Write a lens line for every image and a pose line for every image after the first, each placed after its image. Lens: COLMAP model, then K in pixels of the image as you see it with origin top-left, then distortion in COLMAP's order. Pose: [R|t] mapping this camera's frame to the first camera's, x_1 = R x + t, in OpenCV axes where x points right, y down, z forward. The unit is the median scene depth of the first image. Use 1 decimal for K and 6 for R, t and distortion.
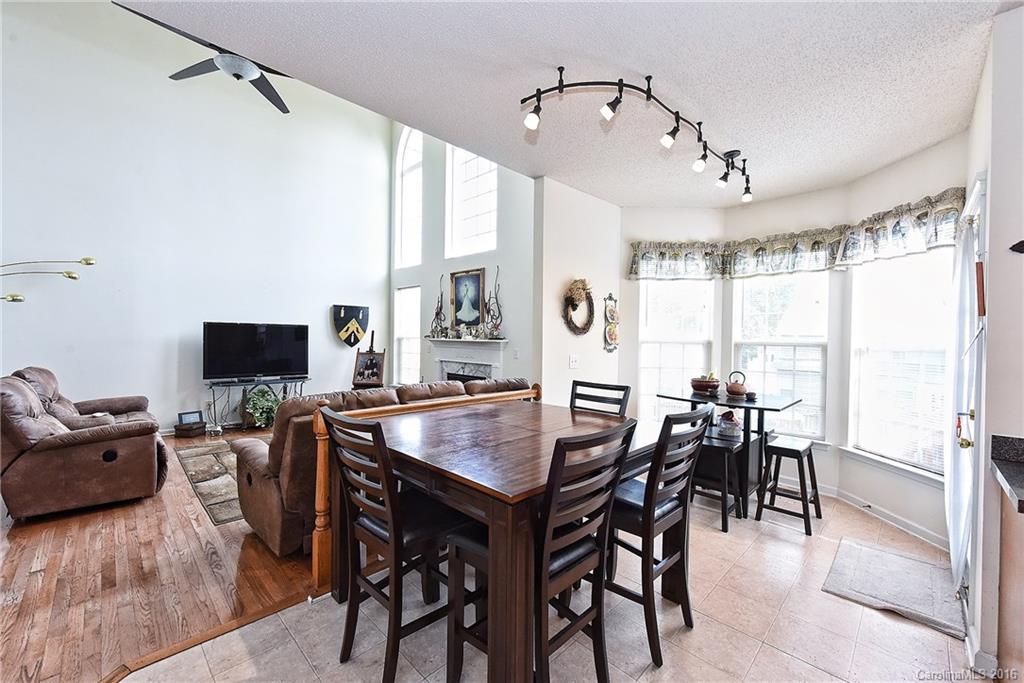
lens RADIAL K [[403.4, 0, 518.8], [0, 403.4, 343.3], [0, 0, 1]] dist [0.010407, -0.000262]
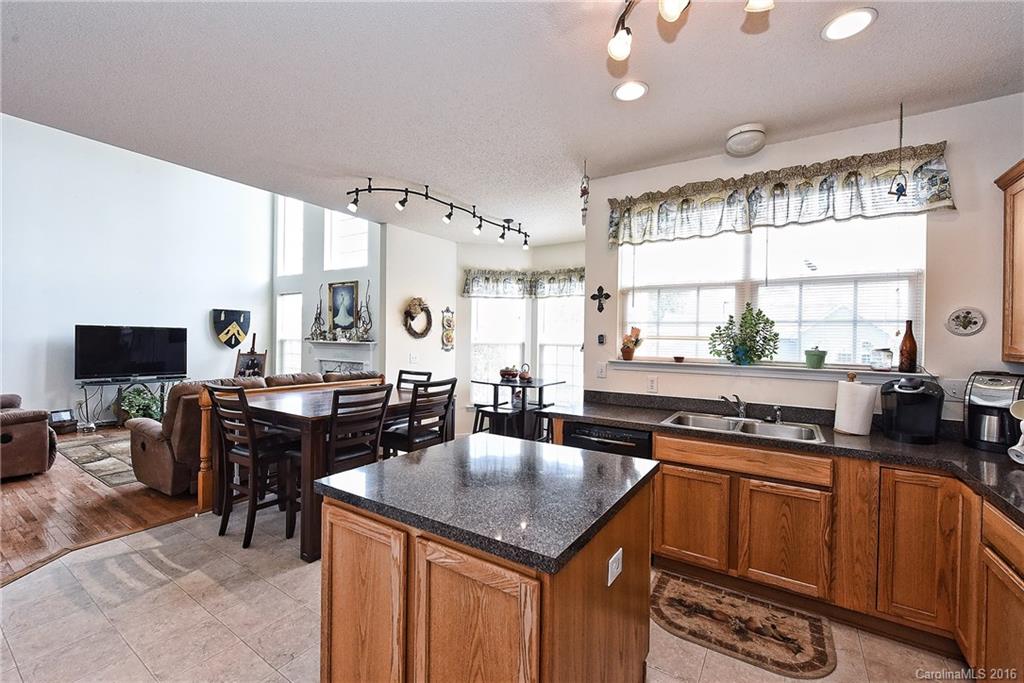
lens RADIAL K [[413.1, 0, 516.1], [0, 413.1, 342.3], [0, 0, 1]] dist [0.003534, -0.001069]
pose [[0.979434, -0.000549, 0.201766, 0.168619], [0.001726, 0.999983, -0.005658, 0.000753], [-0.201759, 0.005890, 0.979417, -0.372766]]
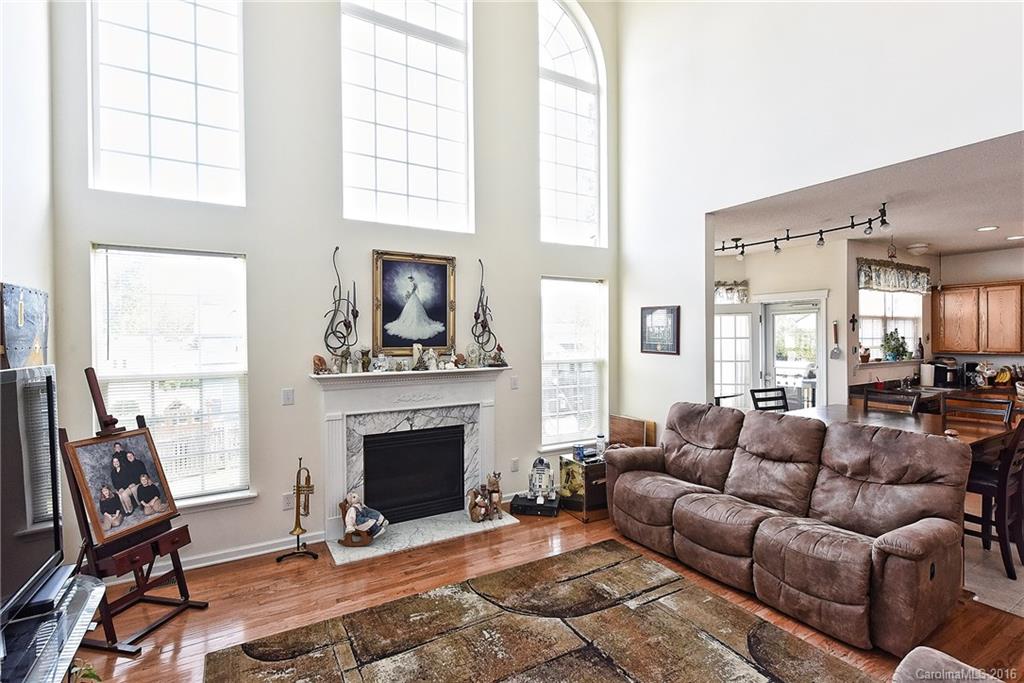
lens RADIAL K [[478.4, 0, 510.6], [0, 478.4, 347.6], [0, 0, 1]] dist [-0.001849, 0.000108]
pose [[0.268387, -0.046101, 0.962208, -1.088463], [0.024089, 0.998863, 0.041138, -0.095807], [-0.963010, 0.012138, 0.269192, 0.953719]]
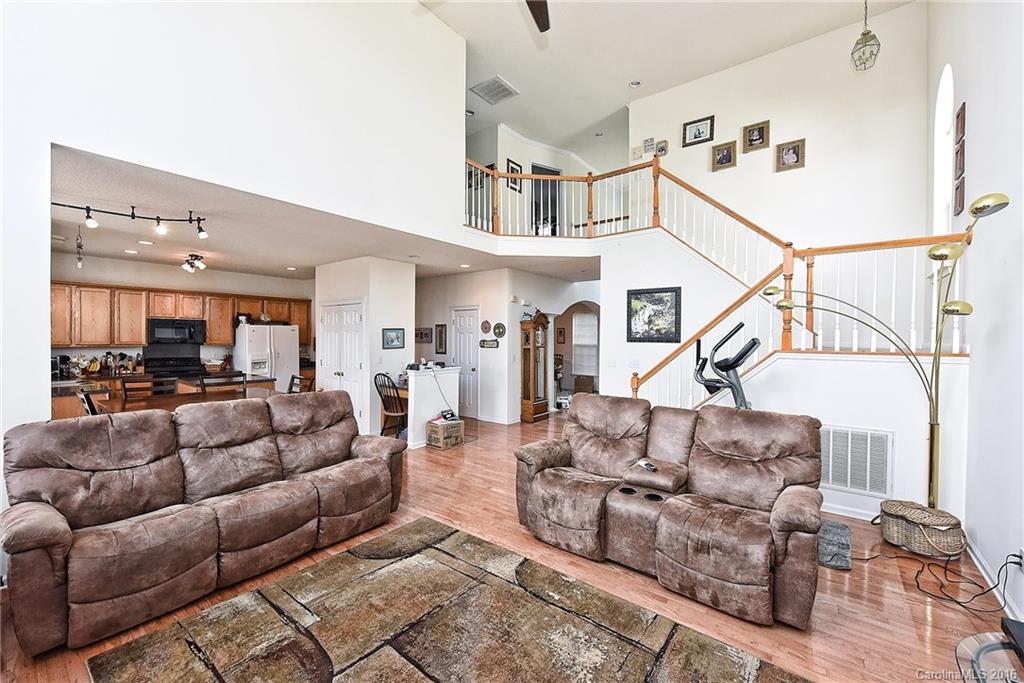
lens RADIAL K [[413.1, 0, 514.3], [0, 413.1, 344.9], [0, 0, 1]] dist [0.003534, -0.001069]
pose [[-0.994141, -0.028708, -0.104212, -0.600535], [-0.031502, 0.999184, 0.025265, -0.069429], [0.103402, 0.028400, -0.994234, 1.510732]]
